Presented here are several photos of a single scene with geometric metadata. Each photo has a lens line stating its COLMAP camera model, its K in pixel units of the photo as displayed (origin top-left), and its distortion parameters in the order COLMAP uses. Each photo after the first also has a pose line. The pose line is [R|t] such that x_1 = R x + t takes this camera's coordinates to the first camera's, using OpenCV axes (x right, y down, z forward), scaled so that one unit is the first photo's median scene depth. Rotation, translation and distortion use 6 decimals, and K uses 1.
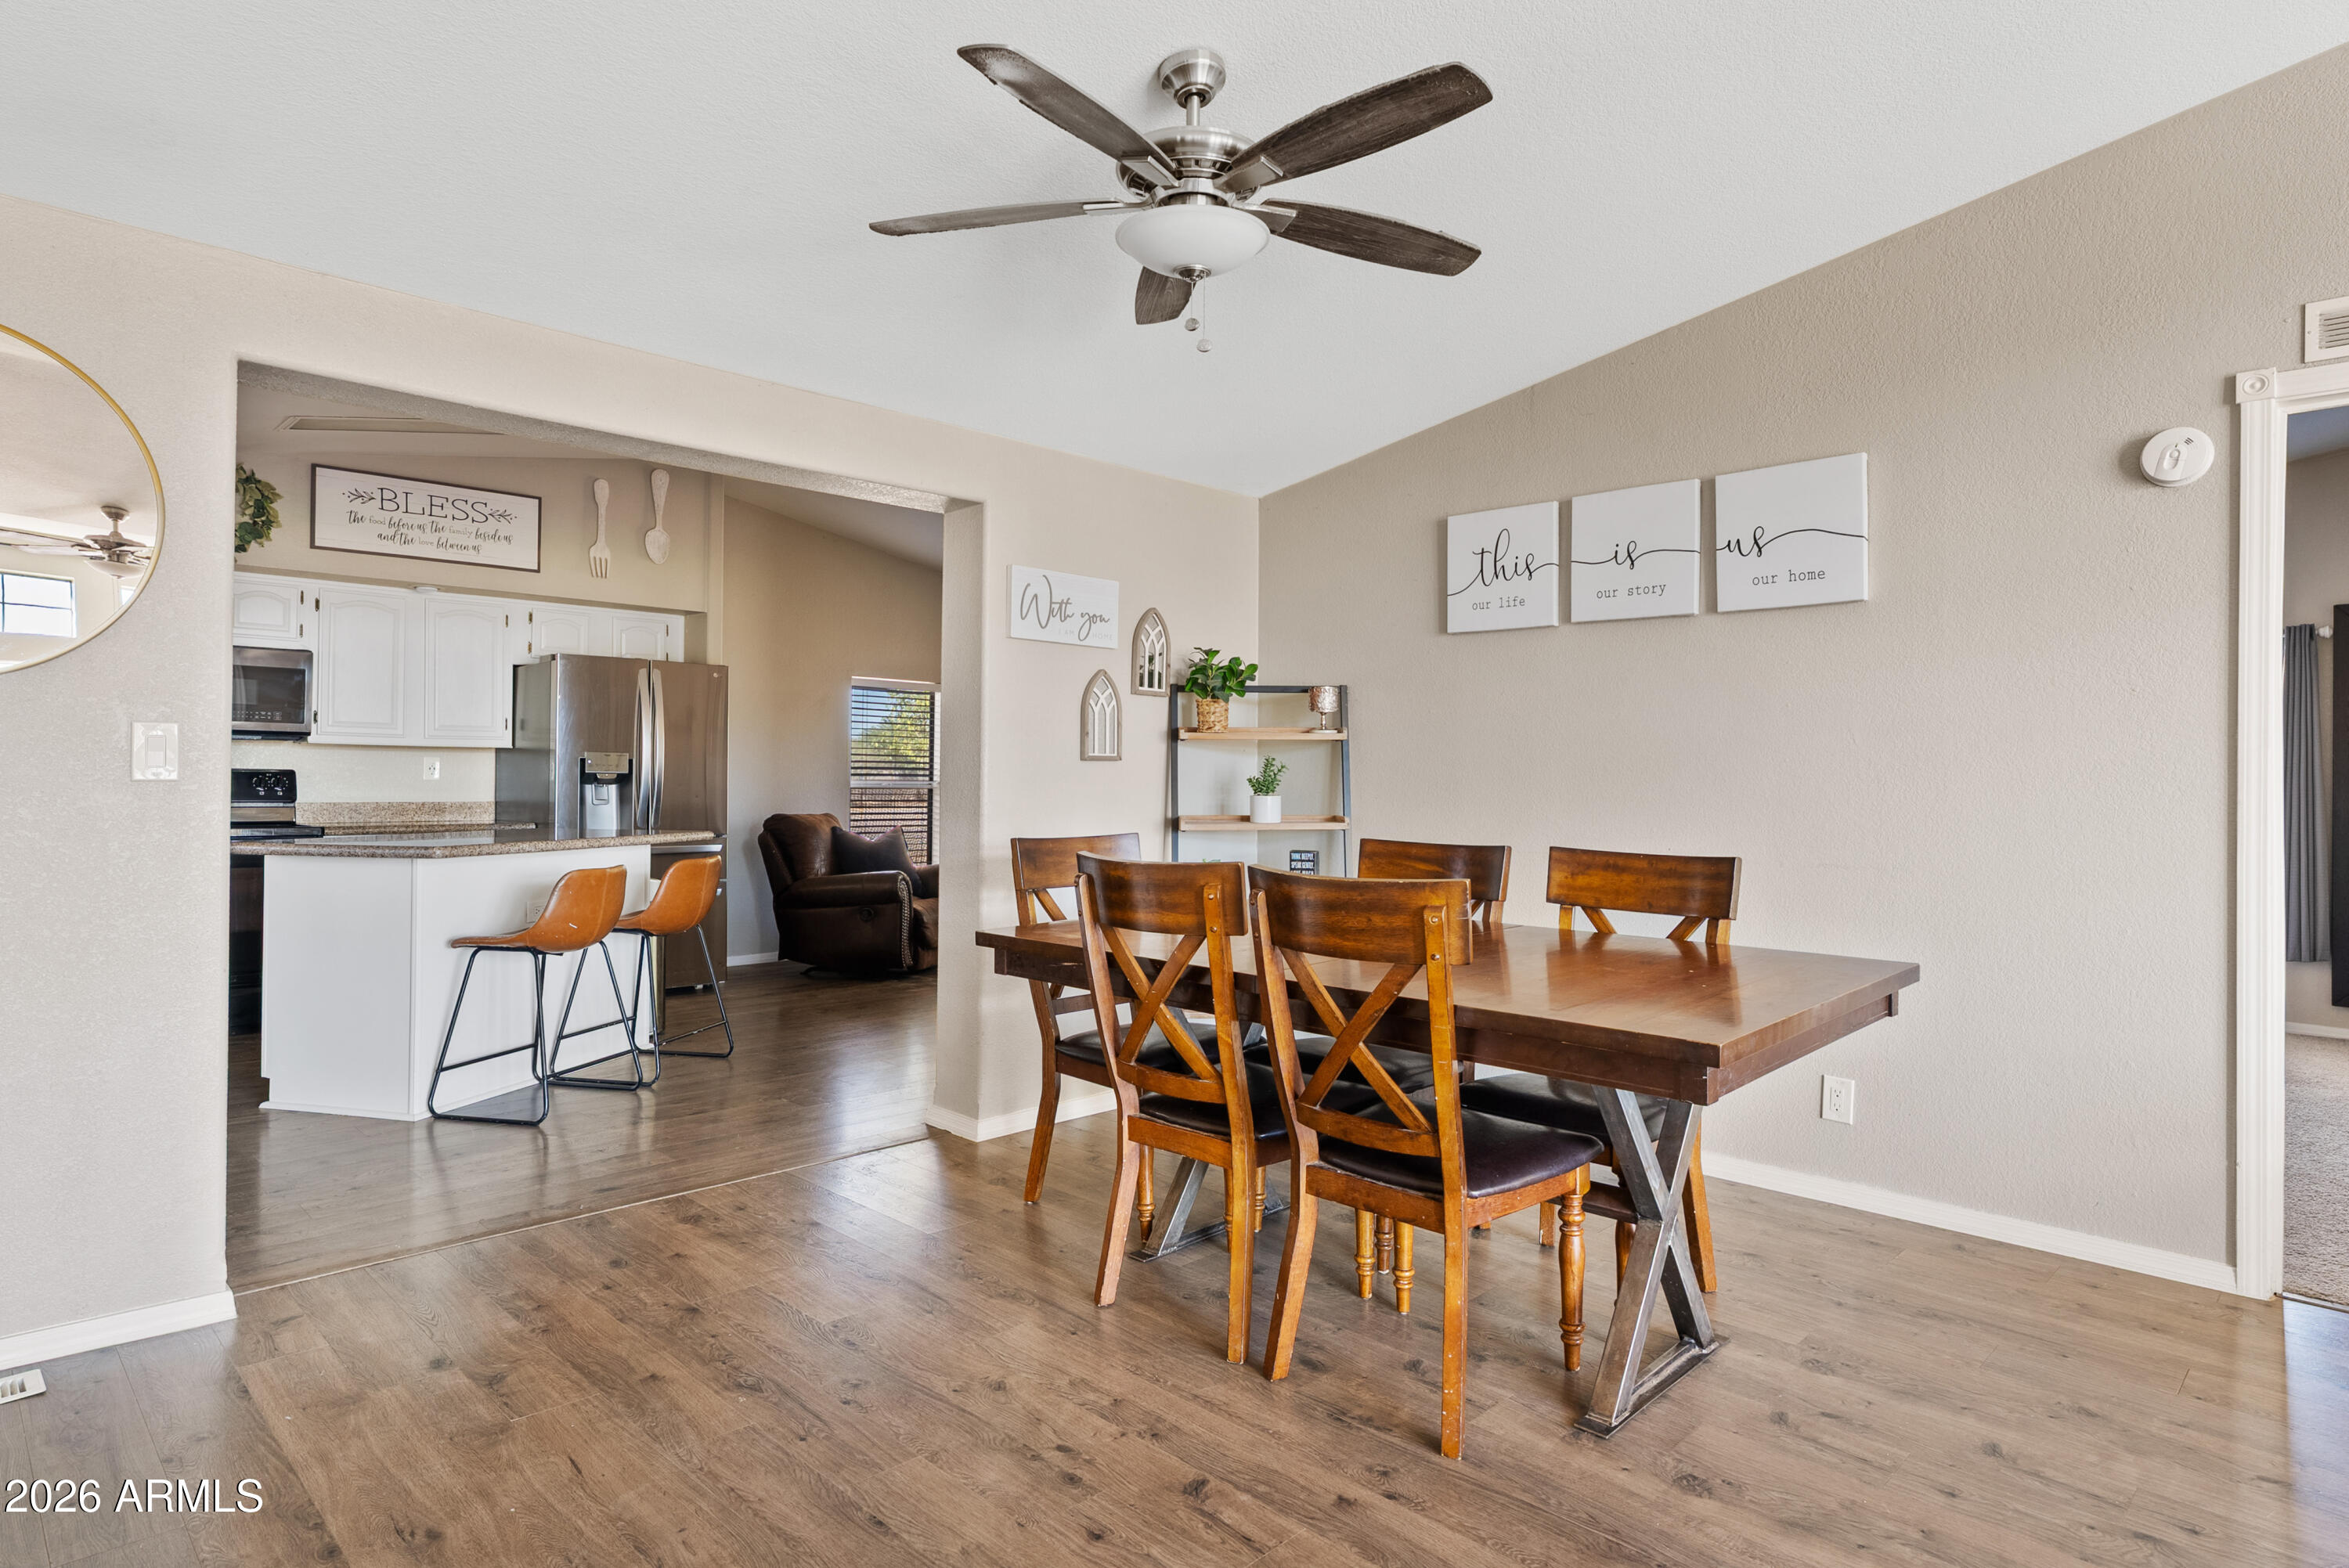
lens RADIAL K [[1298.7, 0, 1181.6], [0, 1298.7, 768.9], [0, 0, 1]] dist [-0.001312, 0.000986]
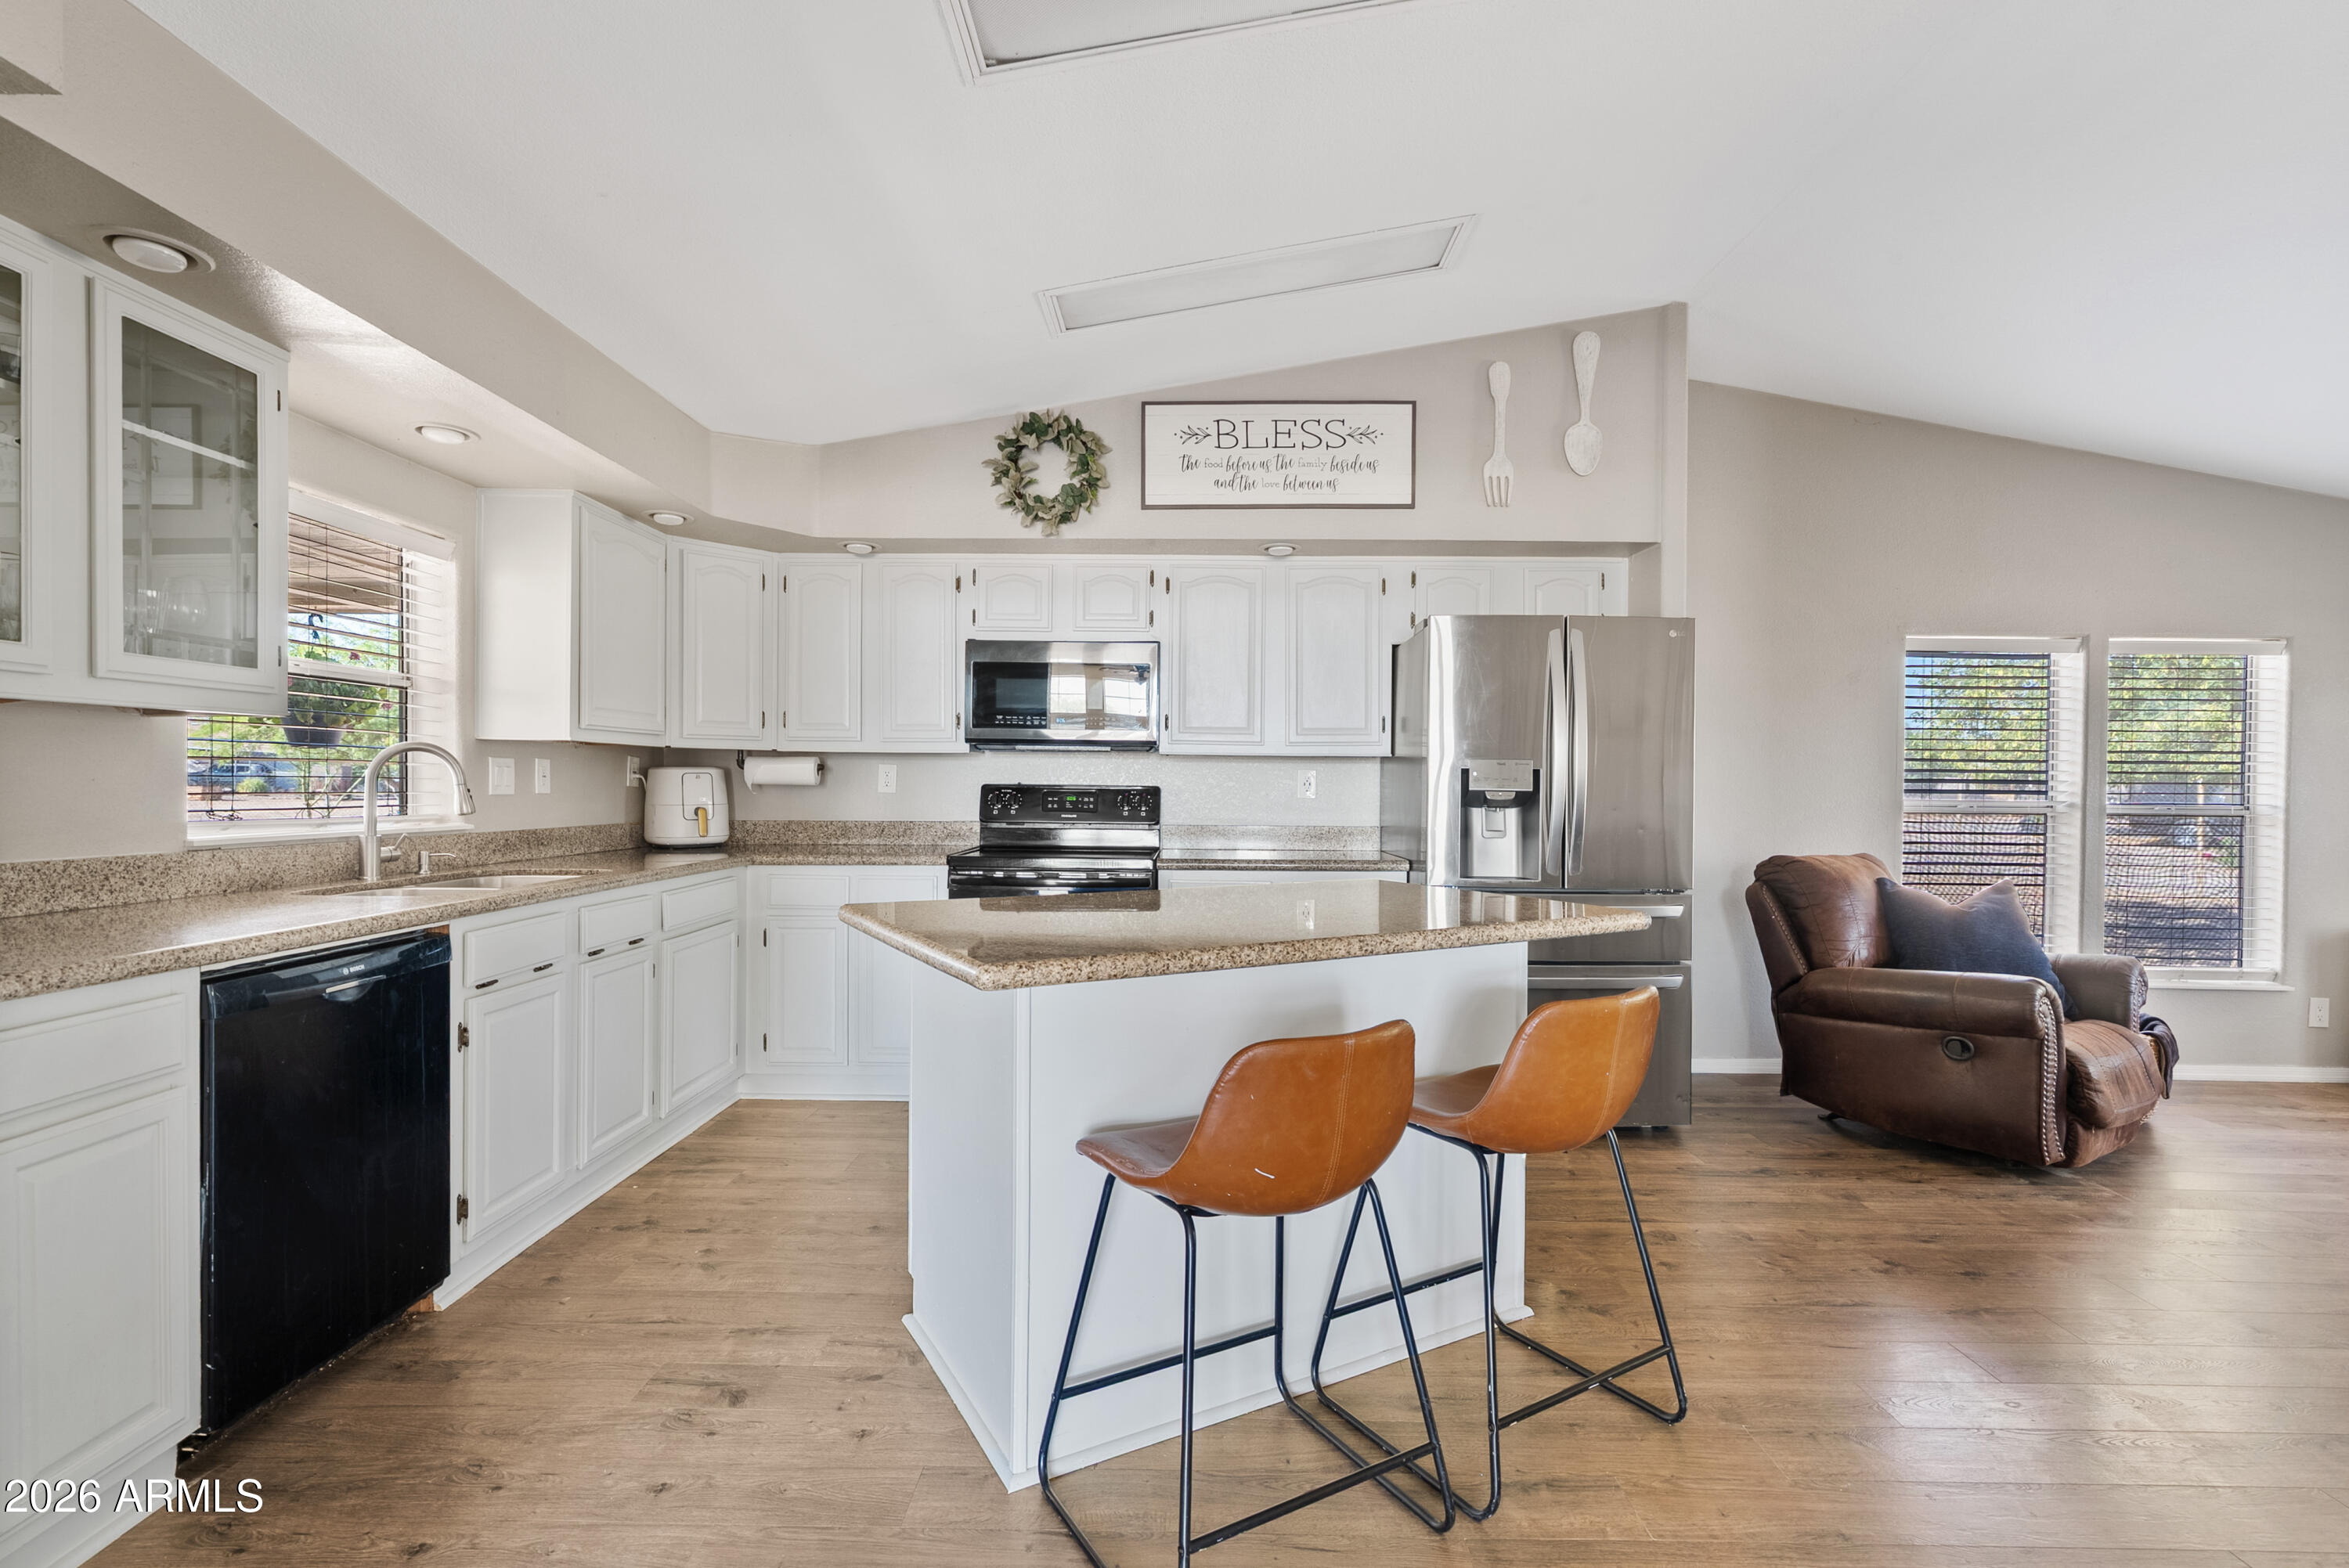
lens RADIAL K [[1067.2, 0, 1173.7], [0, 1067.2, 790.9], [0, 0, 1]] dist [-0.009568, 0.003973]
pose [[0.690903, 0.003969, -0.722937, -0.172528], [0.004854, 0.999937, 0.010128, -0.003319], [0.722932, -0.010507, 0.690840, 0.528626]]
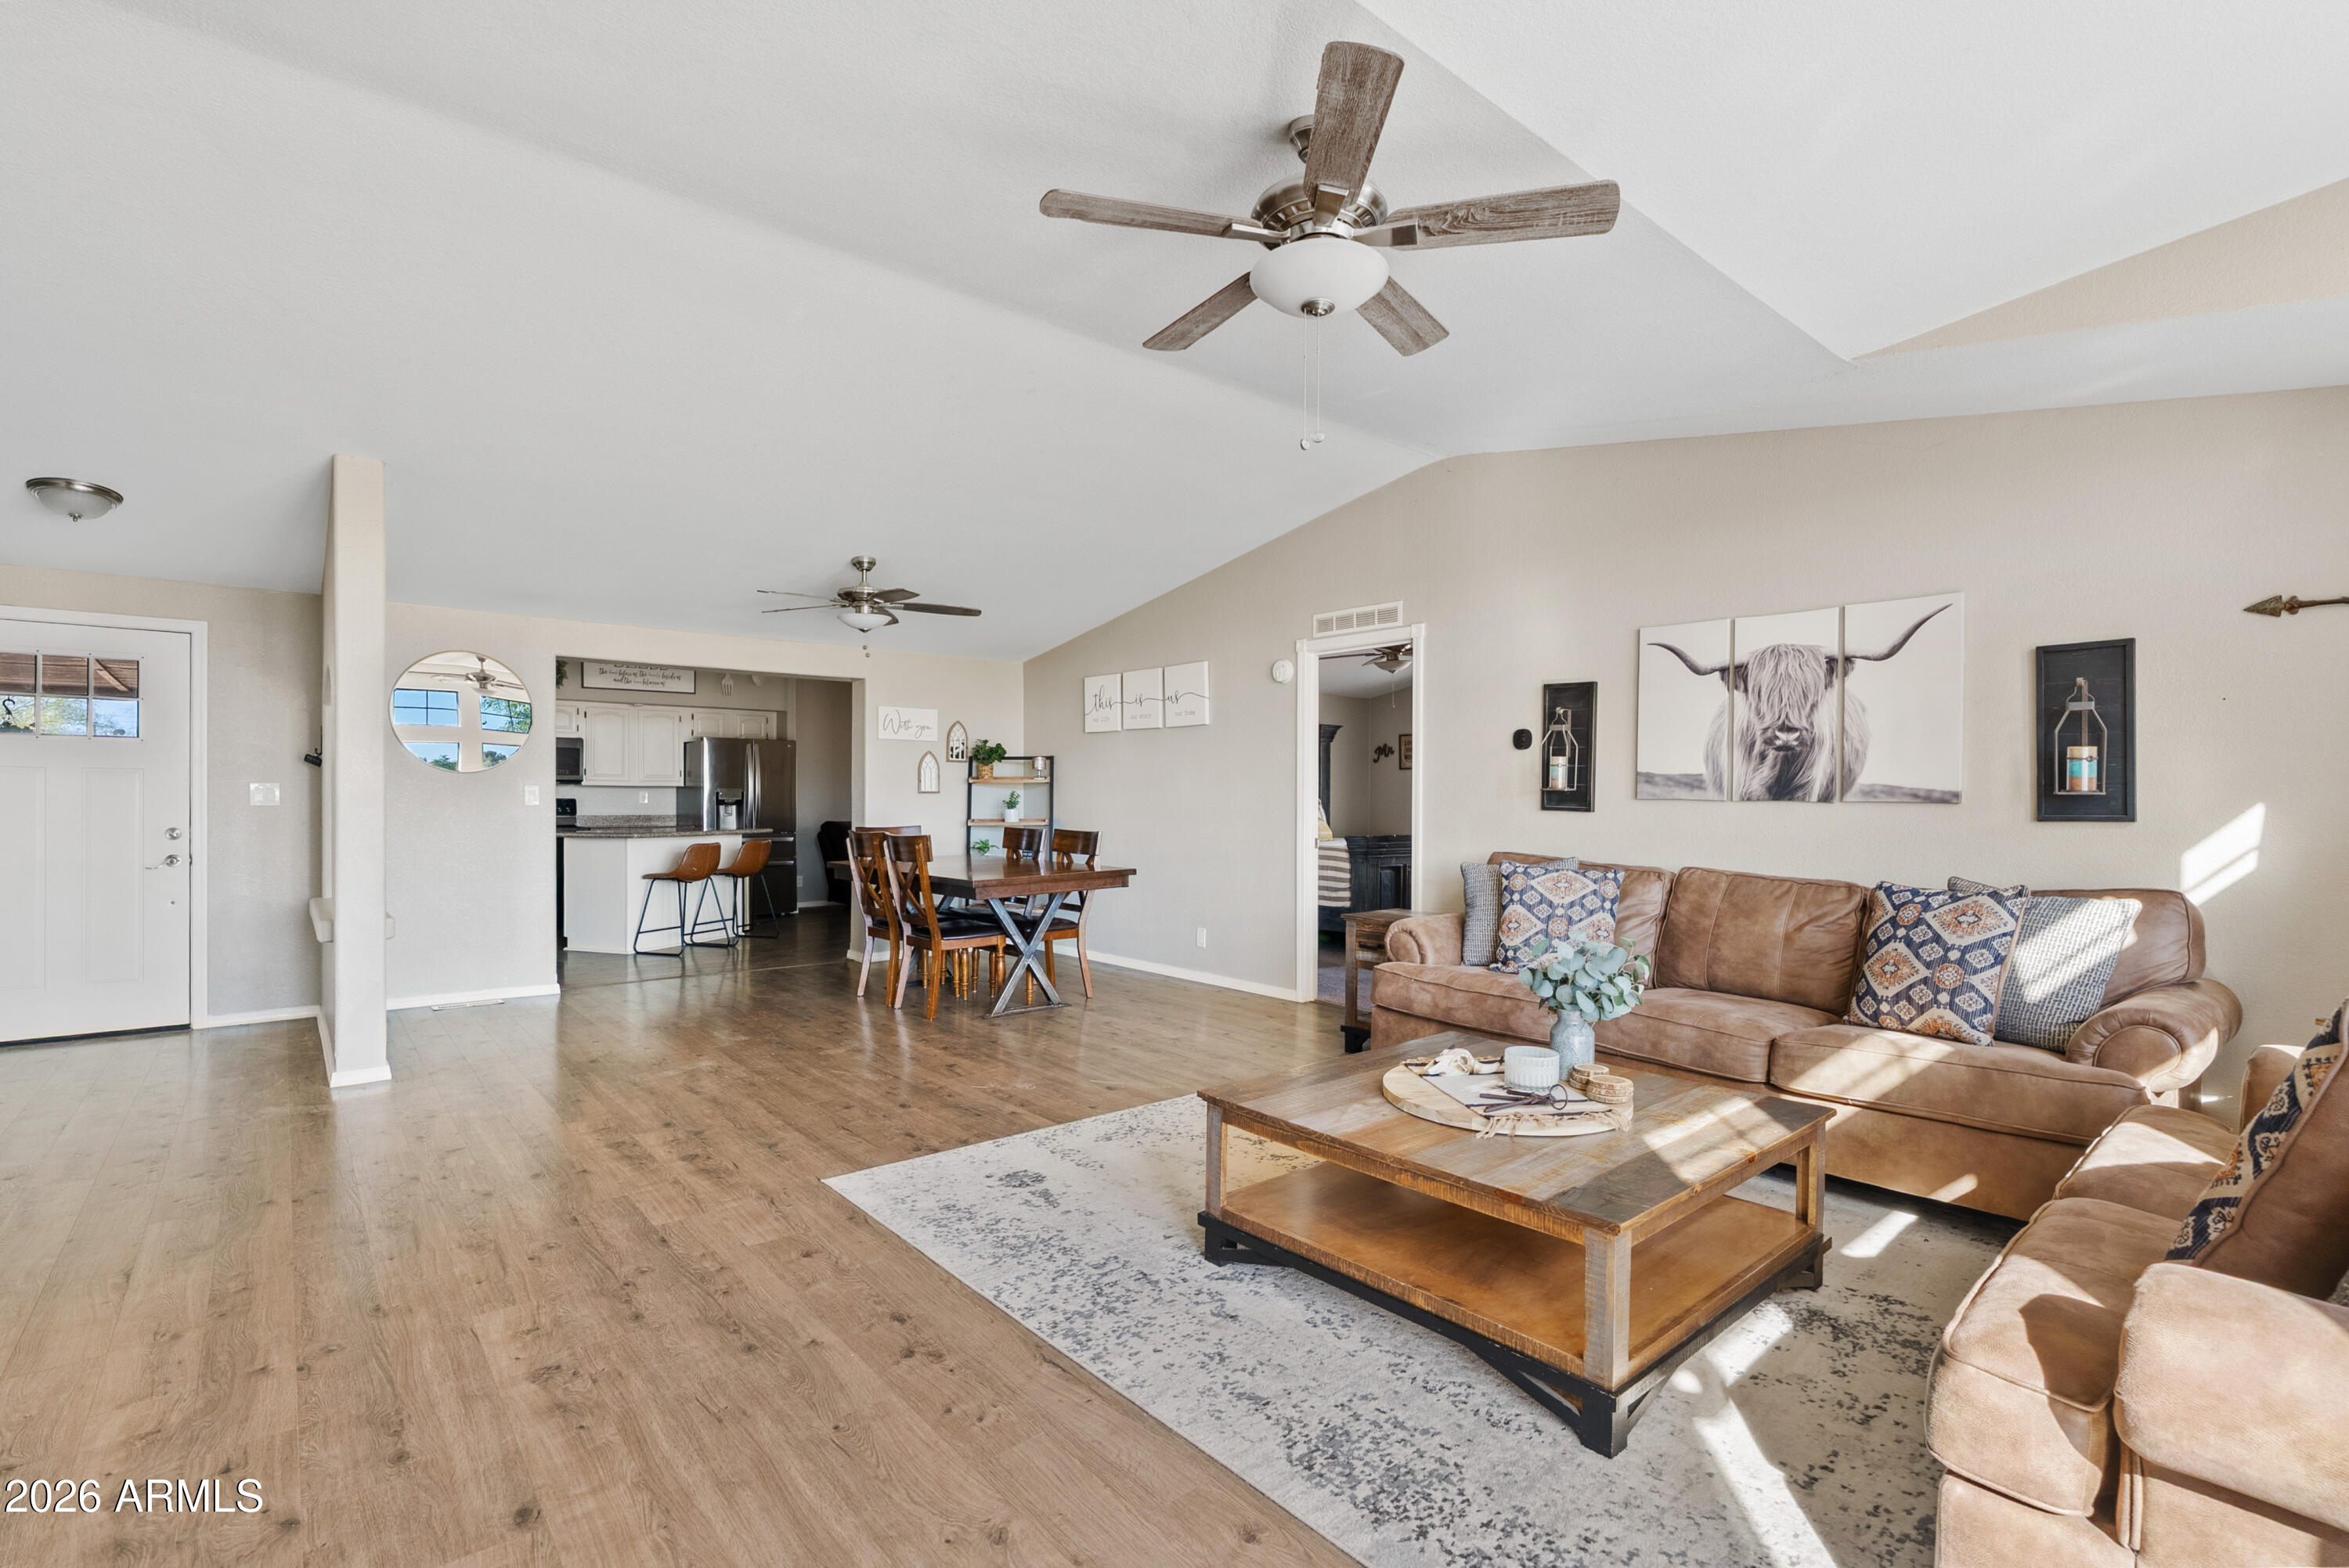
lens RADIAL K [[1067.2, 0, 1171.4], [0, 1067.2, 803.0], [0, 0, 1]] dist [-0.009568, 0.003973]
pose [[0.996040, -0.005737, -0.088723, 0.358841], [0.006870, 0.999899, 0.012470, -0.006751], [0.088643, -0.013030, 0.995978, -0.526604]]
